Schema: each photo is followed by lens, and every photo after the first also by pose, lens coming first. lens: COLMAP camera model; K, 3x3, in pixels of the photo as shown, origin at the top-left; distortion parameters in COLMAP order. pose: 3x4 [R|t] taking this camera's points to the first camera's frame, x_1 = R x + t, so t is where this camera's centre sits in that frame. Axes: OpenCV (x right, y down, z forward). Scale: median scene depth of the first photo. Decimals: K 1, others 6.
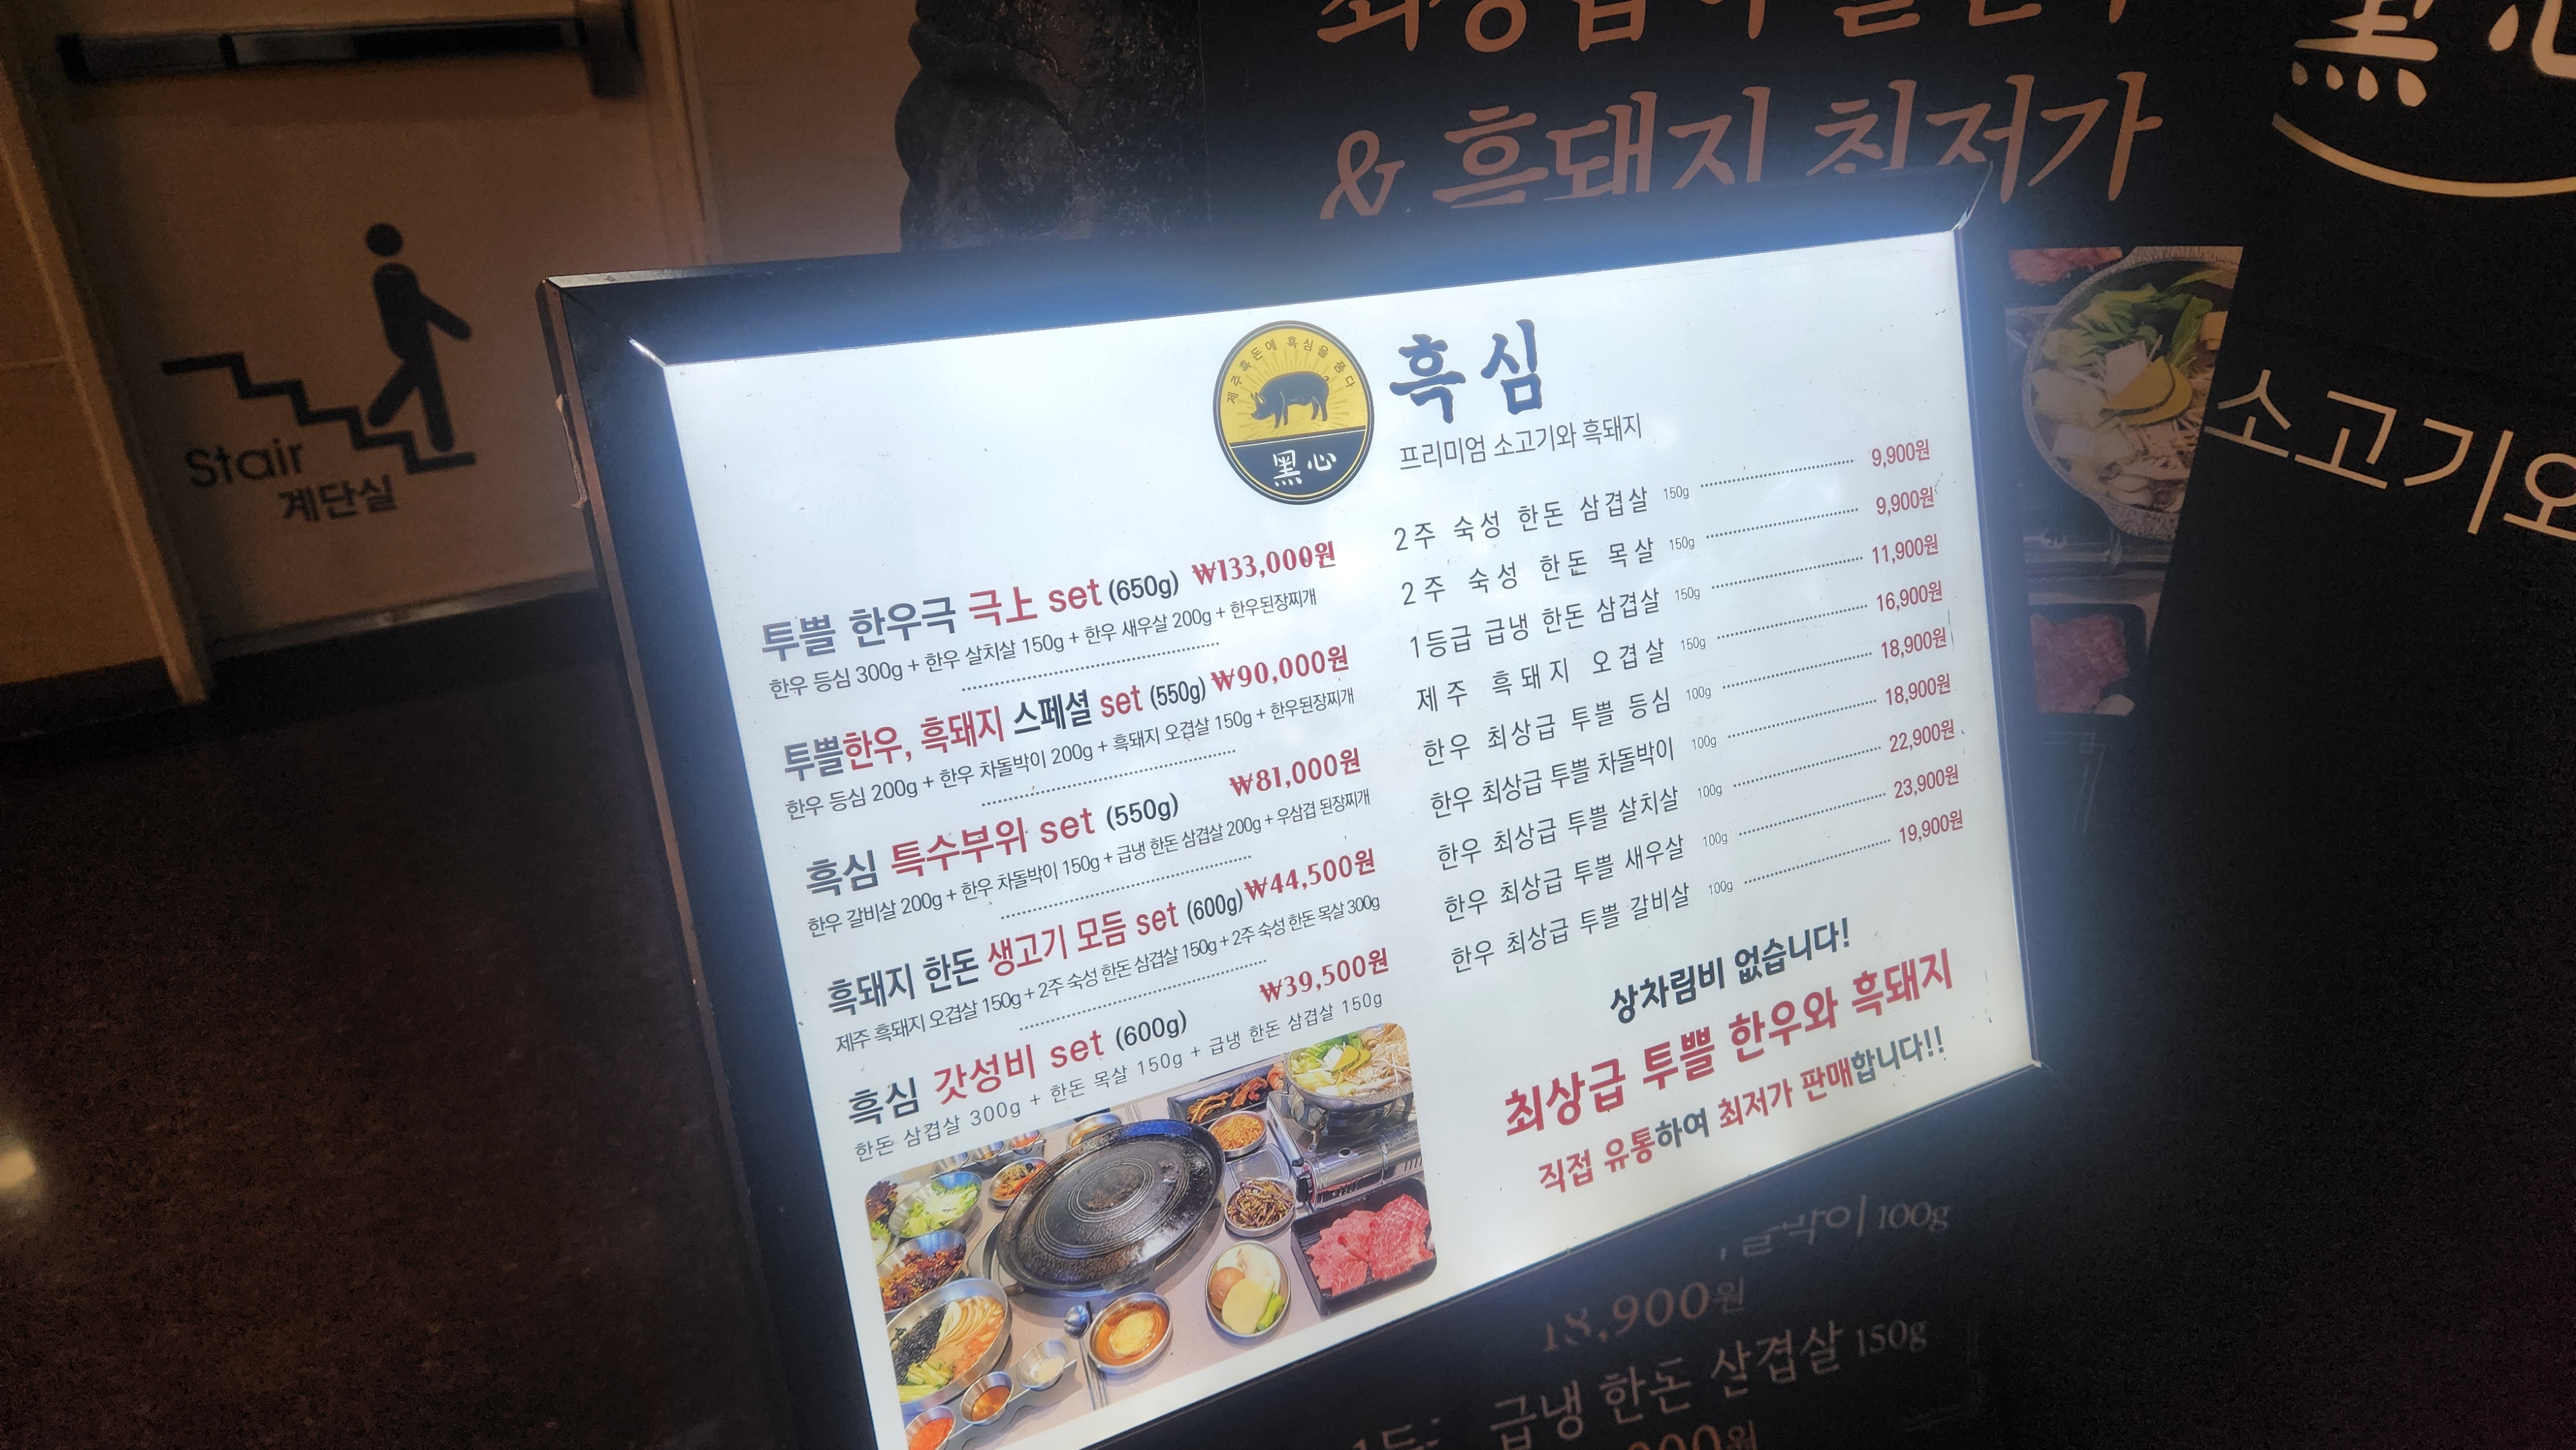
lens RADIAL K [[1748.7, 0, 1287.2], [0, 1748.7, 737.6], [0, 0, 1]] dist [0.094368, -0.098299]
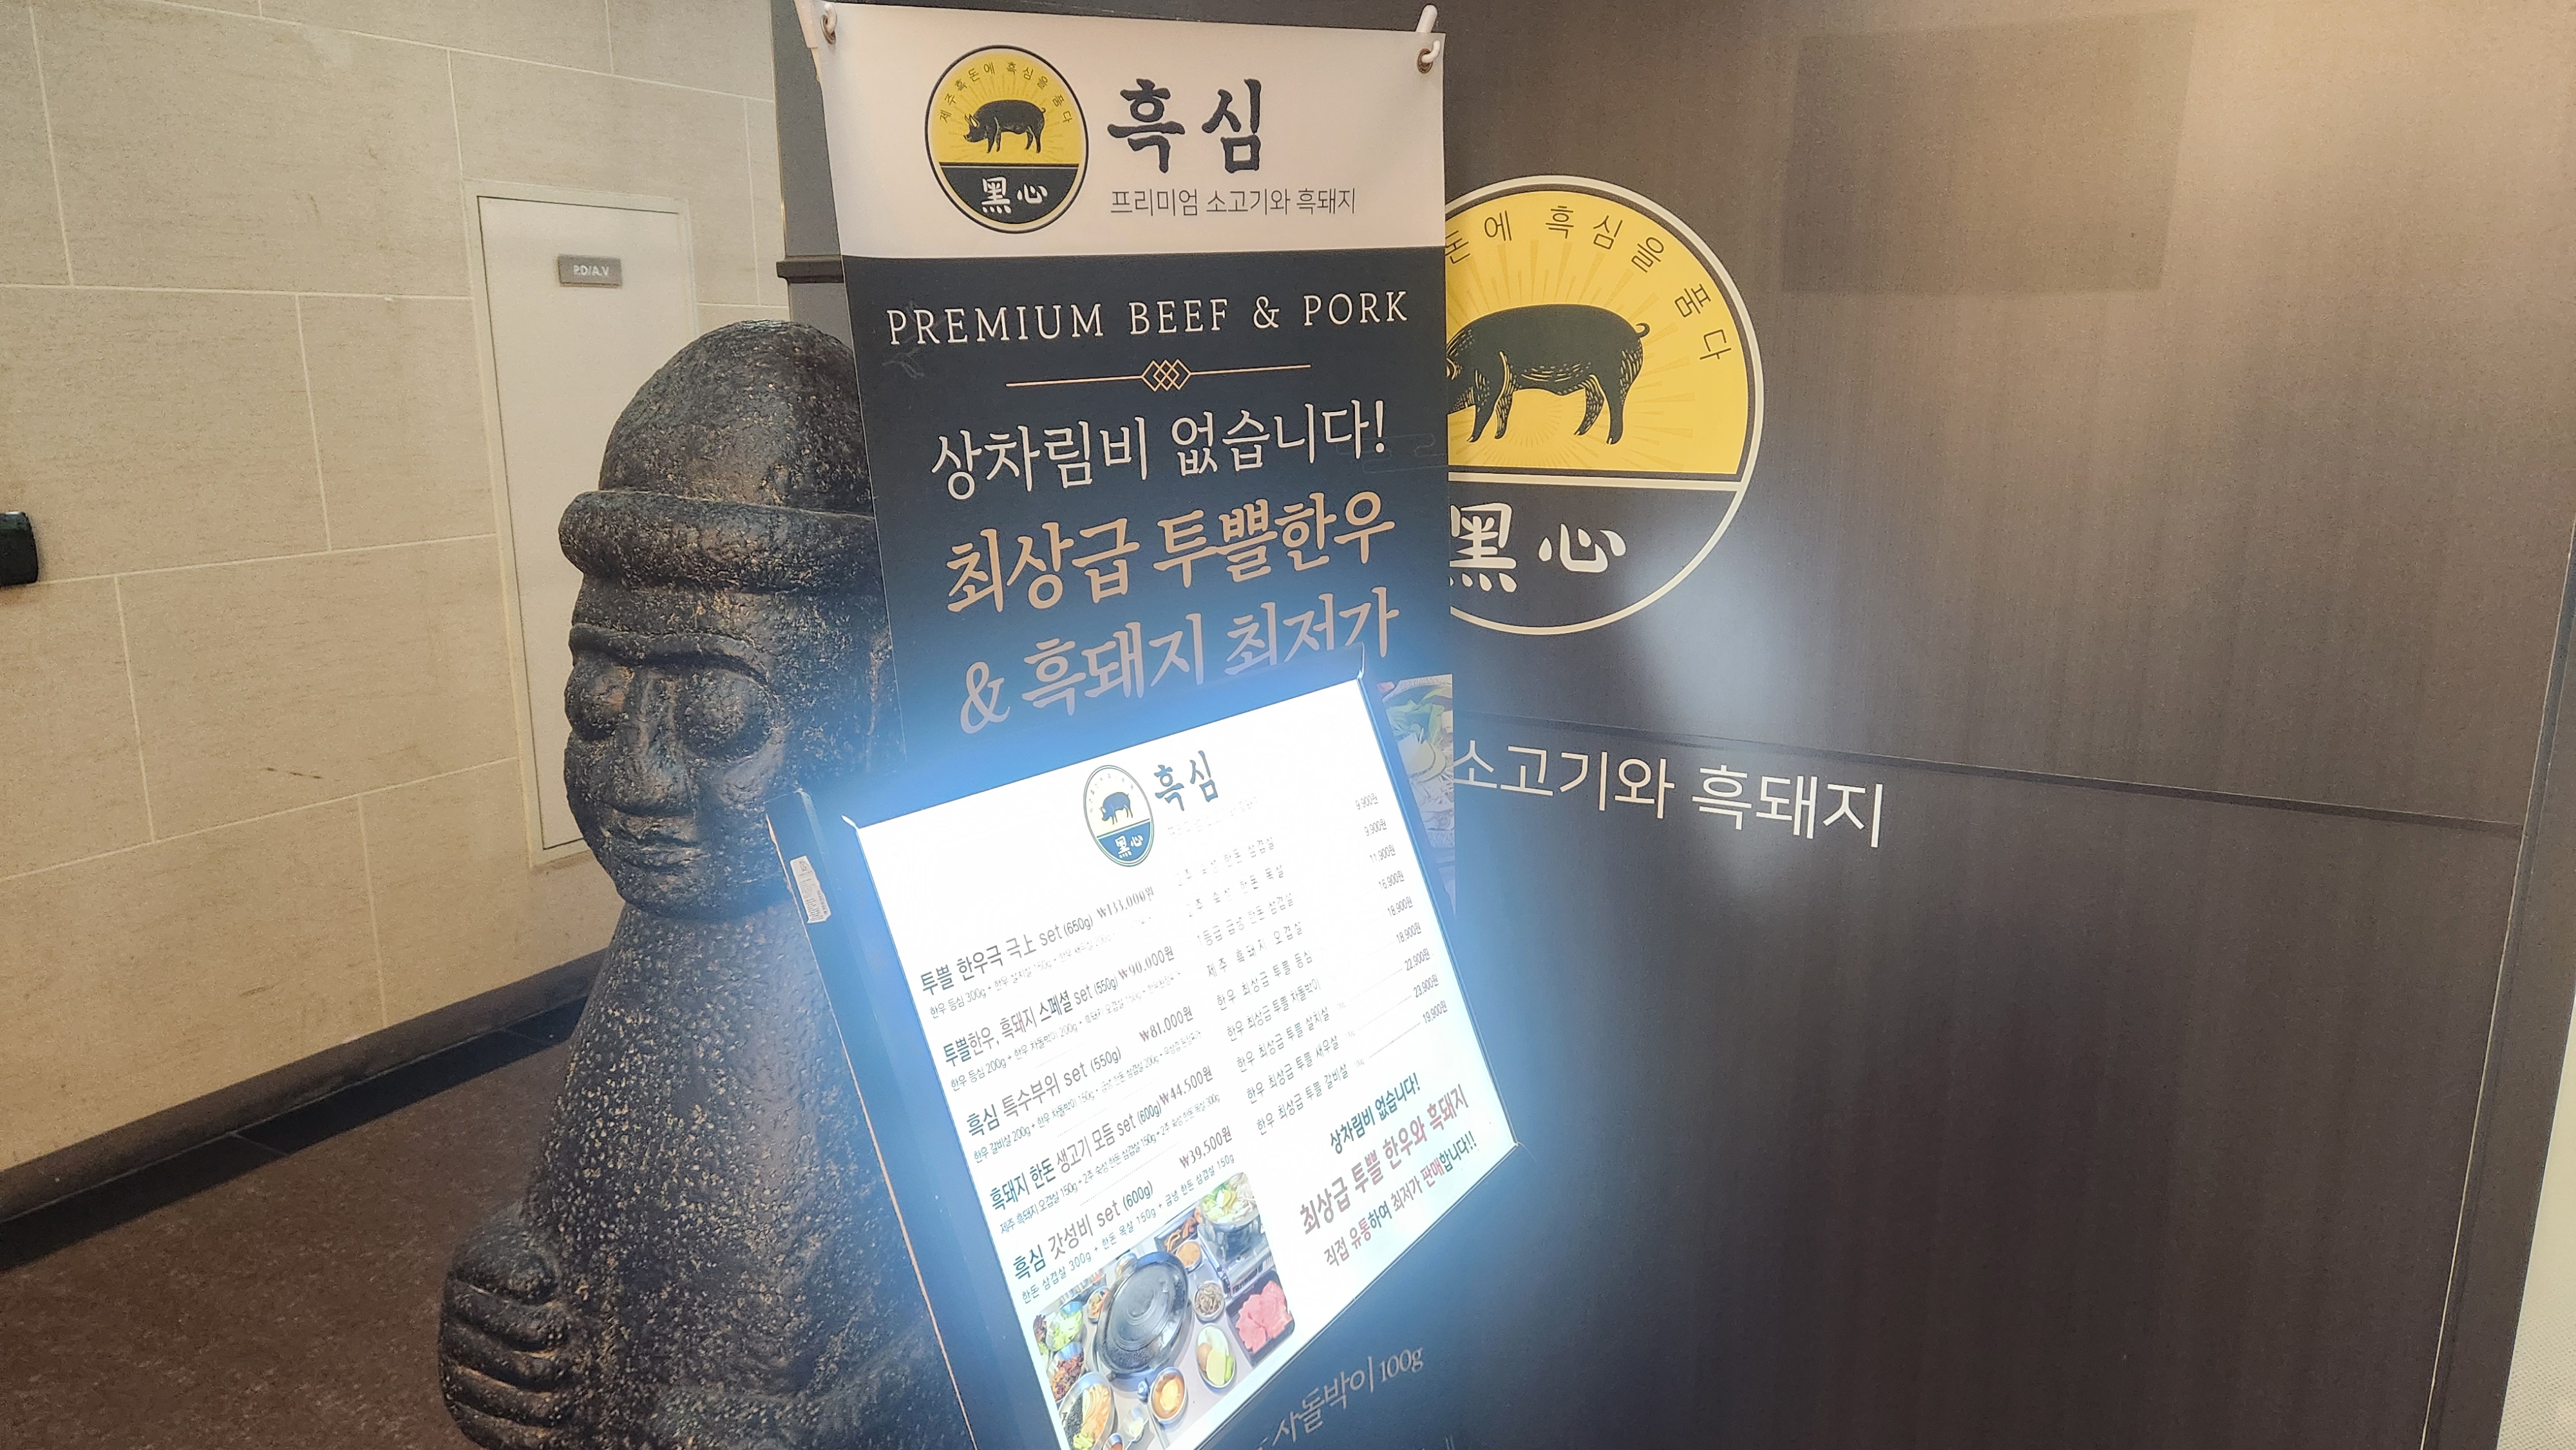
lens RADIAL K [[1748.7, 0, 1287.2], [0, 1748.7, 737.6], [0, 0, 1]] dist [0.094368, -0.098299]
pose [[0.857711, -0.130868, 0.497198, -0.667879], [0.259902, 0.944764, -0.199682, 0.121478], [-0.443603, 0.300492, 0.844347, -0.514926]]
